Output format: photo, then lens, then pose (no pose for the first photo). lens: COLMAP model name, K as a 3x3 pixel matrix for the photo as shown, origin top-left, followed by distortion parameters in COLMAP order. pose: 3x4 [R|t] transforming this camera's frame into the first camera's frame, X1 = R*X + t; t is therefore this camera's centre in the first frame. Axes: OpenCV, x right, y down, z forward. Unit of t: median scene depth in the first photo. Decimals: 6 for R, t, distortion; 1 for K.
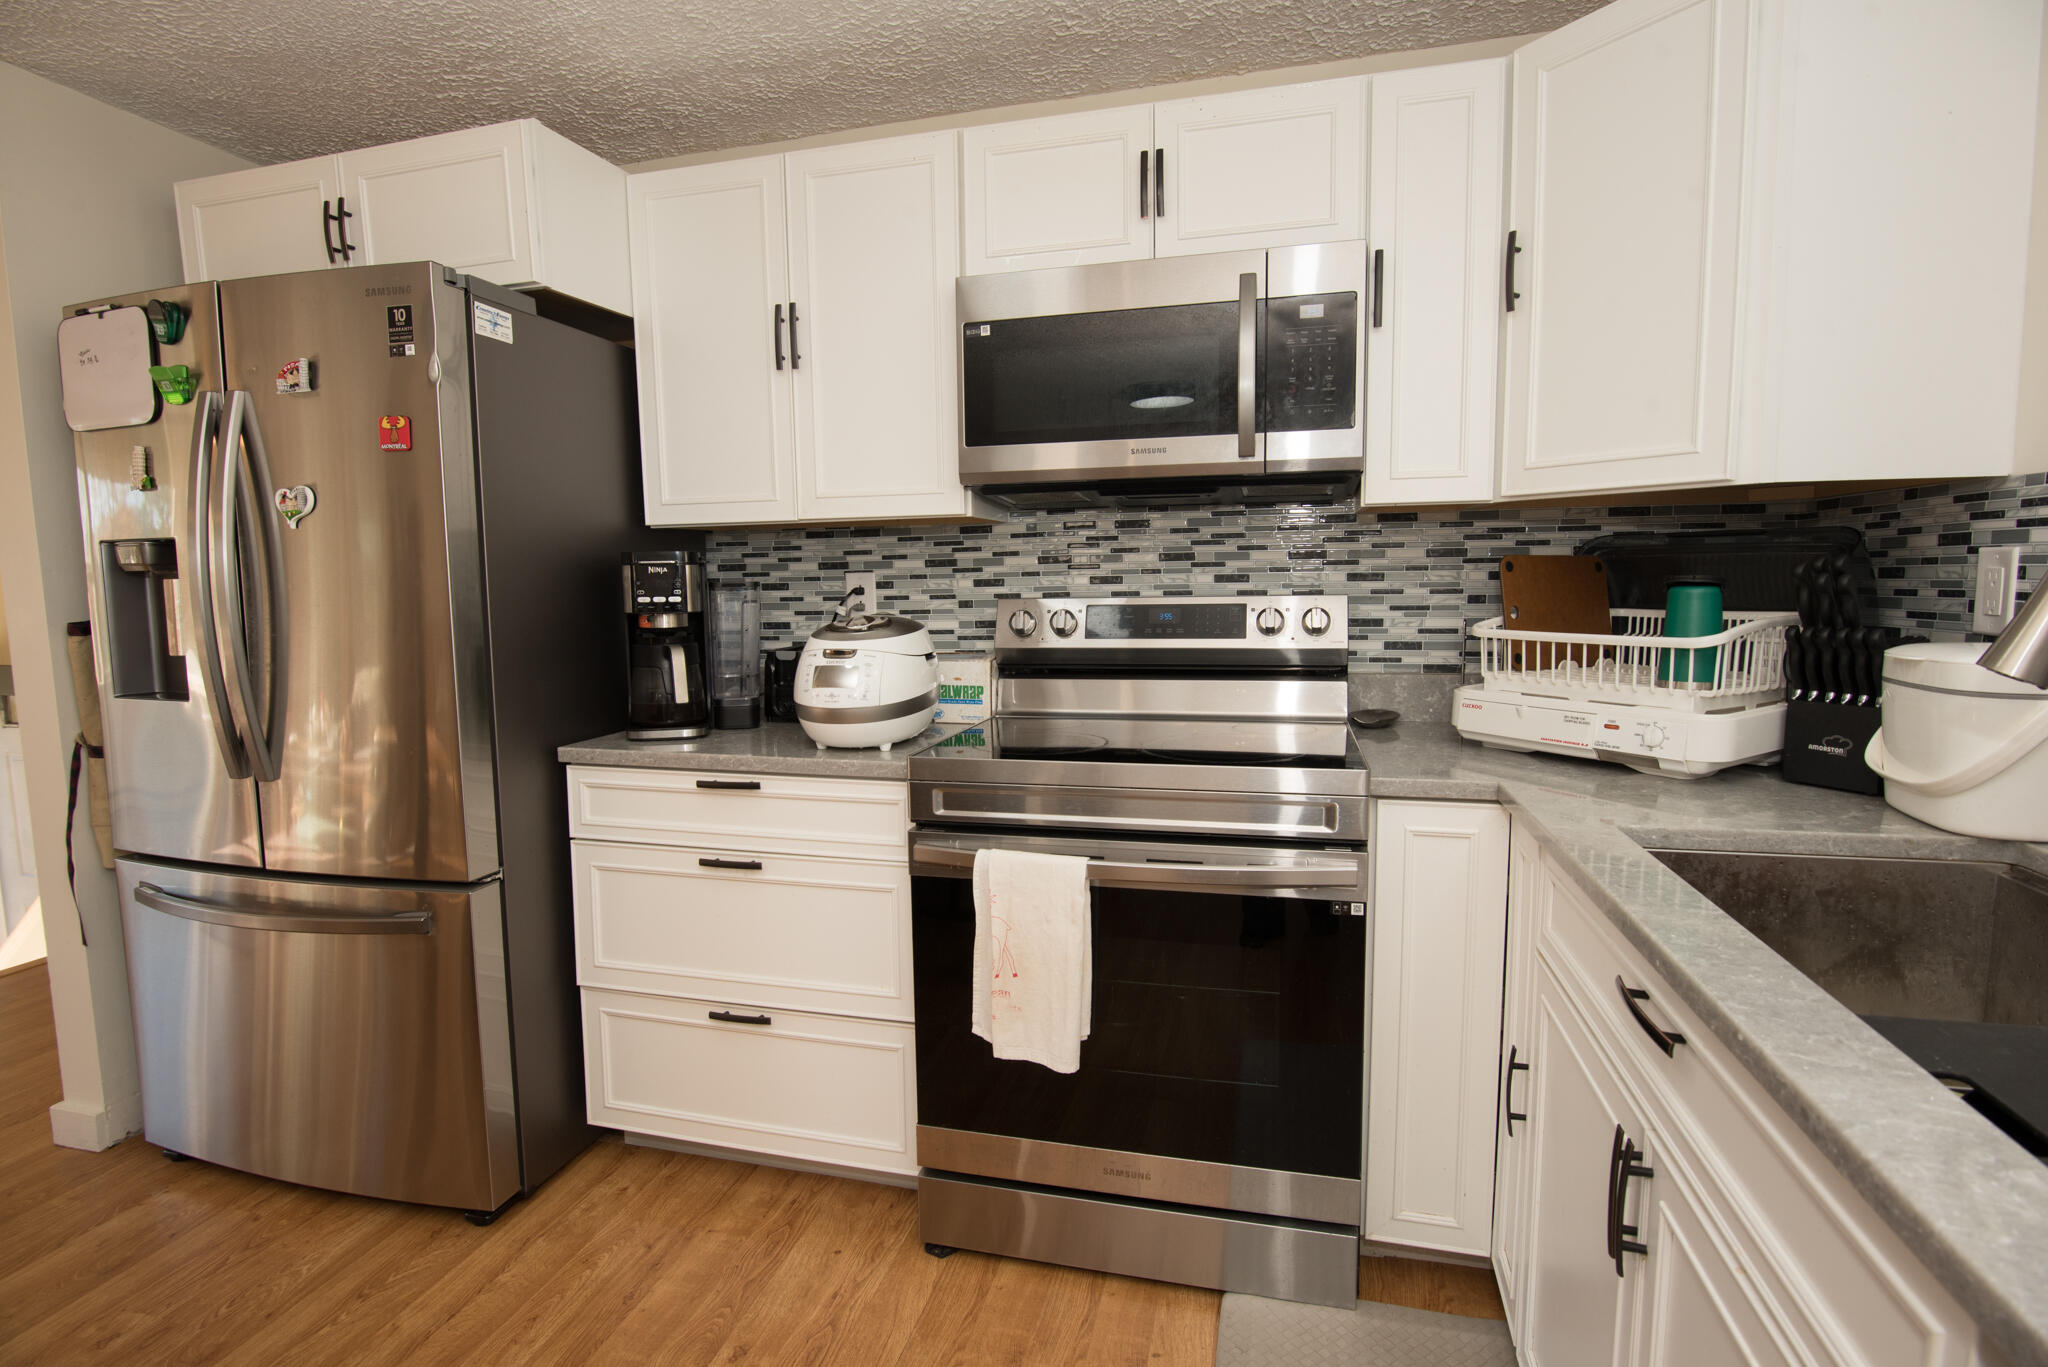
lens RADIAL K [[1003.8, 0, 1017.4], [0, 1003.8, 679.5], [0, 0, 1]] dist [-0.014611, -0.000651]
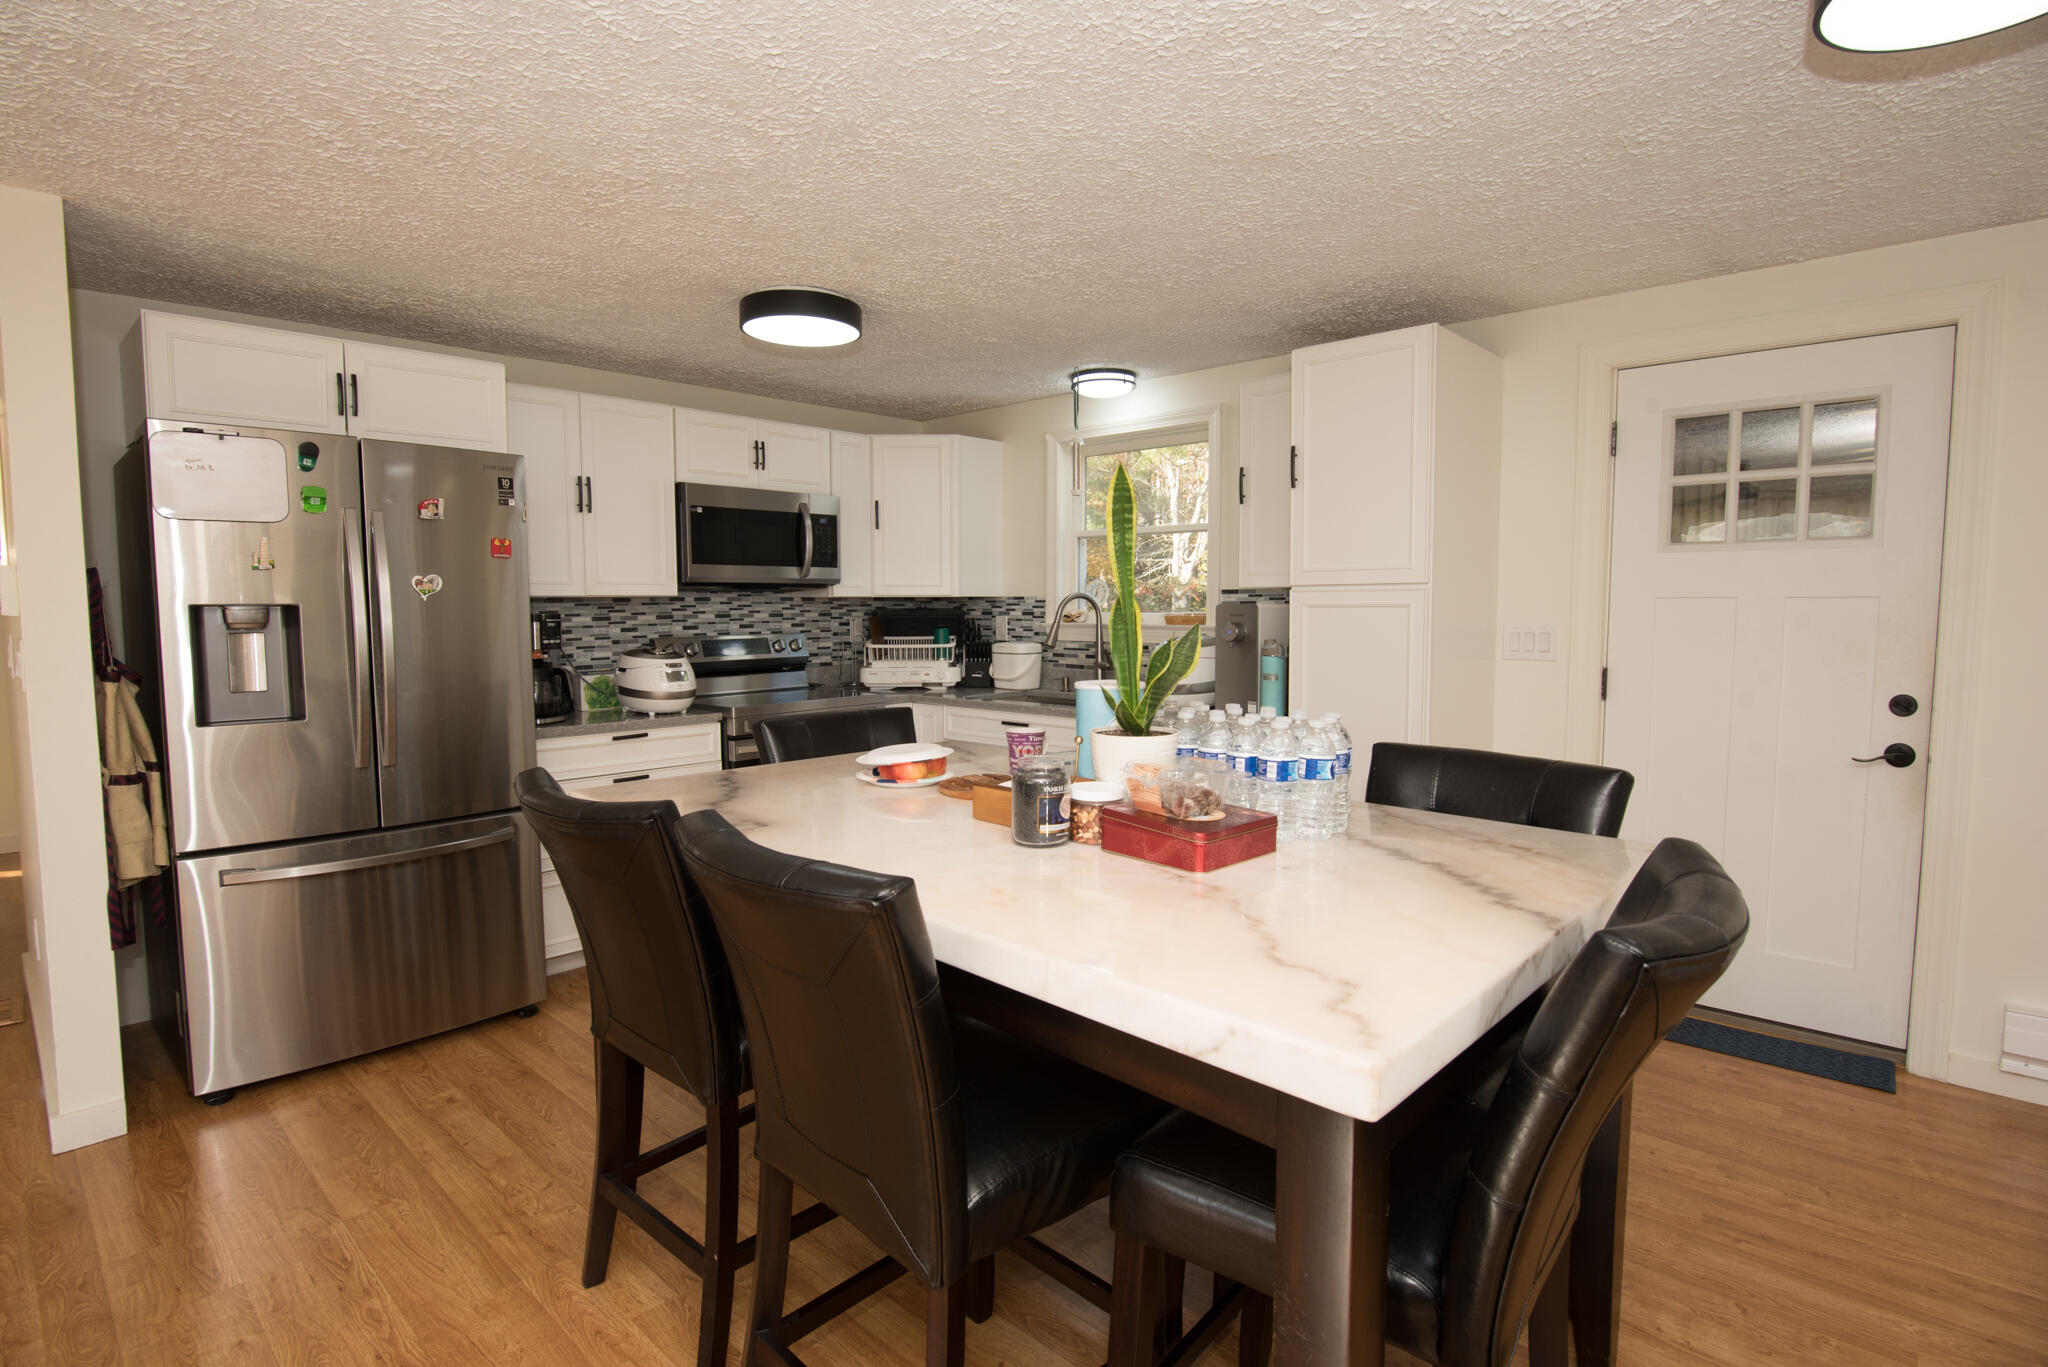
lens RADIAL K [[1003.8, 0, 1017.4], [0, 1003.8, 679.5], [0, 0, 1]] dist [-0.014611, -0.000651]
pose [[0.468214, -0.055096, 0.881896, -1.594049], [0.090523, 0.995794, 0.014151, 0.036008], [-0.878966, 0.073206, 0.471232, -0.547750]]
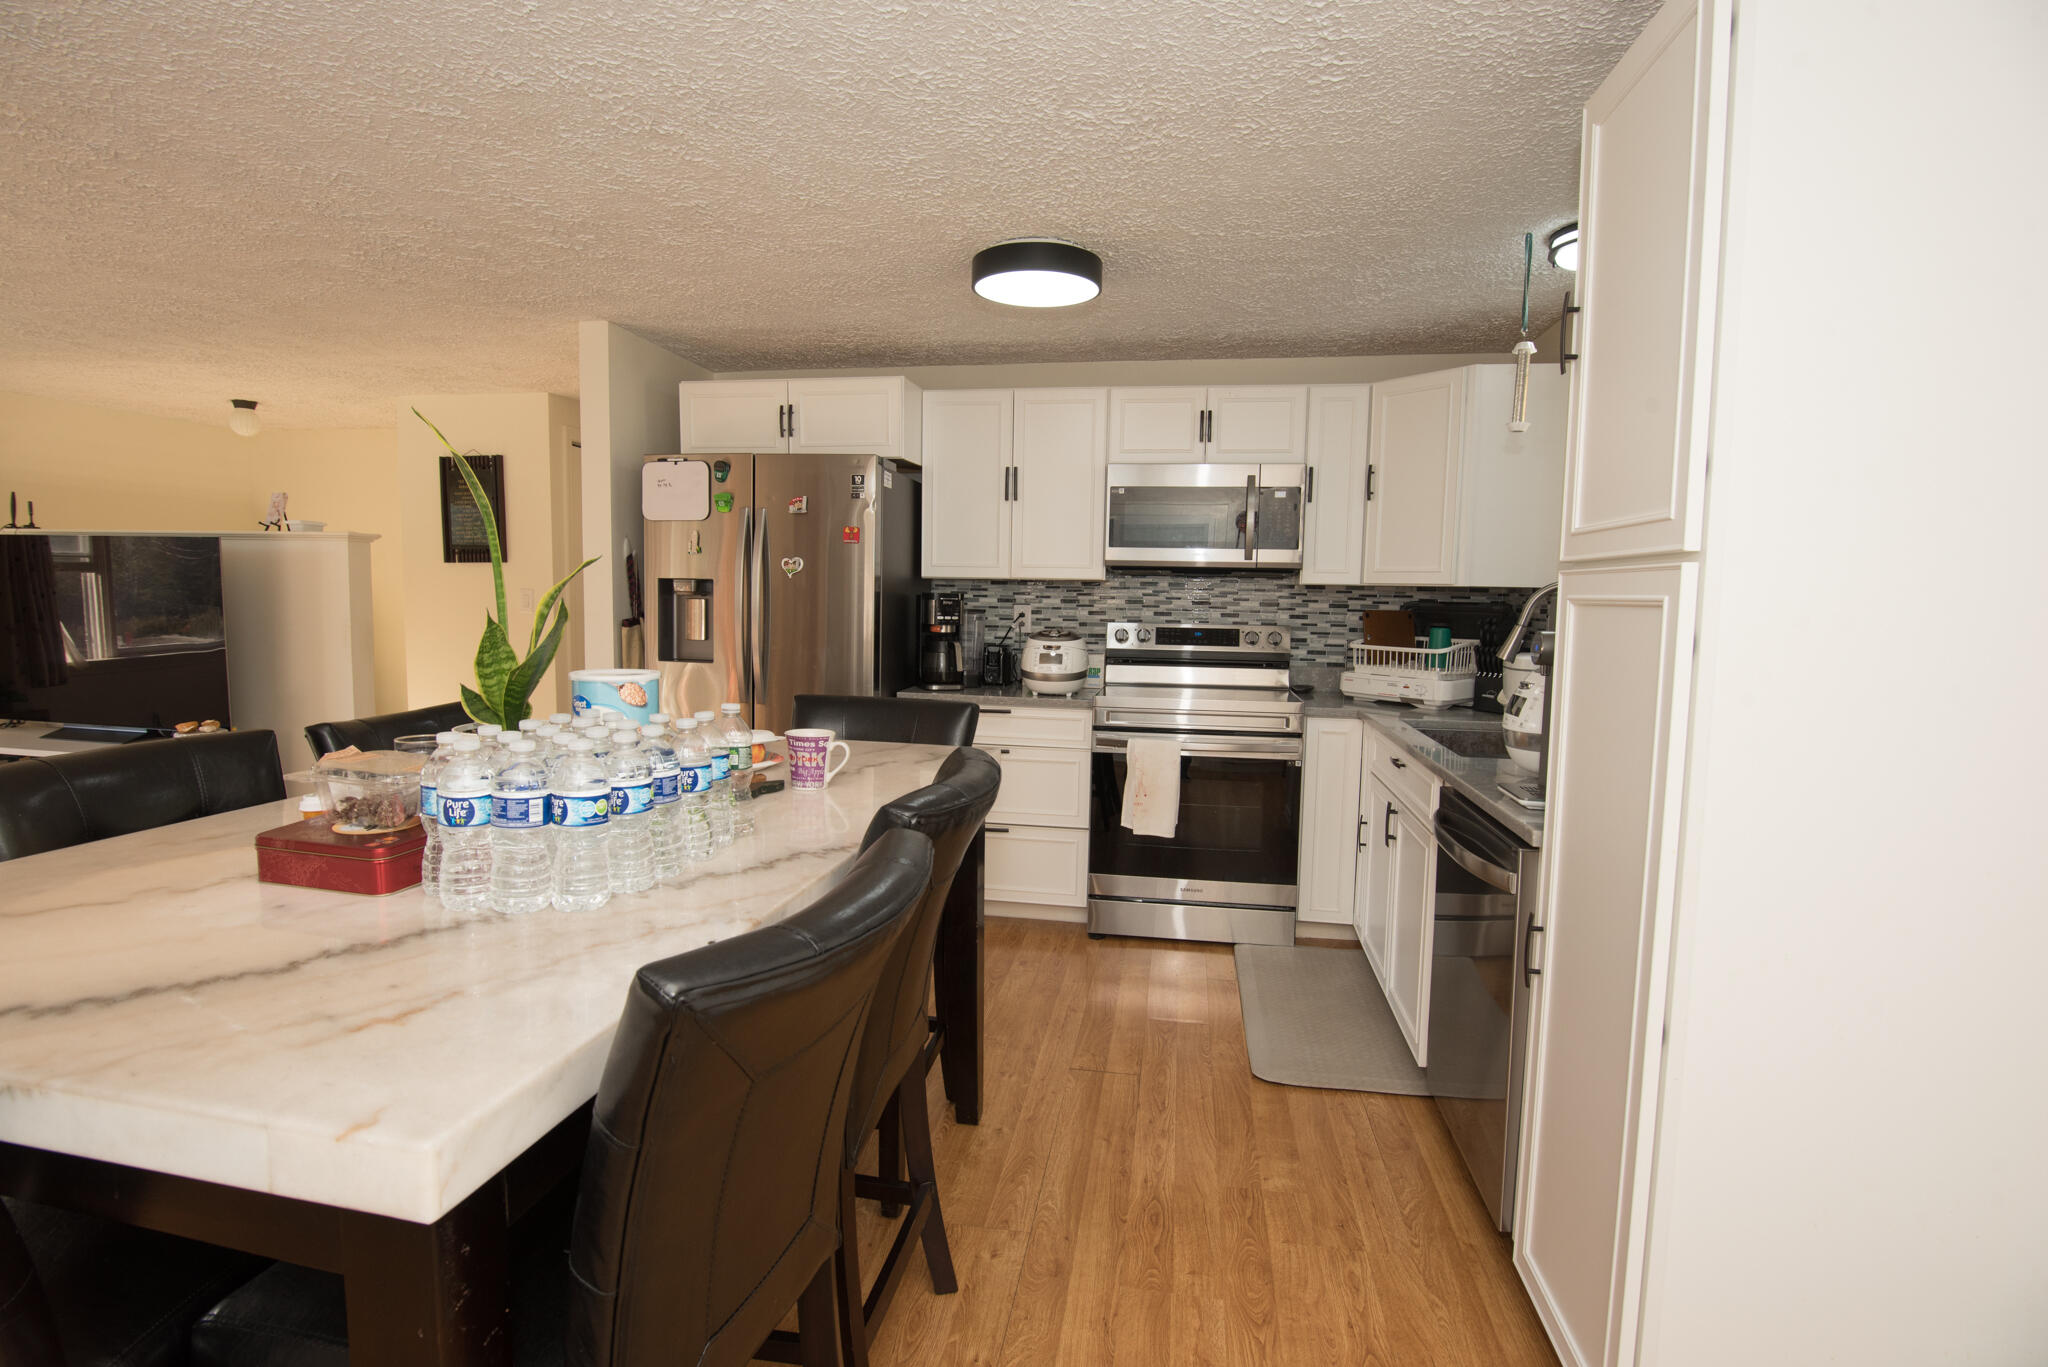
lens RADIAL K [[1003.8, 0, 1017.4], [0, 1003.8, 679.5], [0, 0, 1]] dist [-0.014611, -0.000651]
pose [[0.995187, 0.025344, 0.094656, -0.425998], [-0.023786, 0.999563, -0.017548, 0.074790], [-0.095059, 0.015212, 0.995355, -0.999891]]
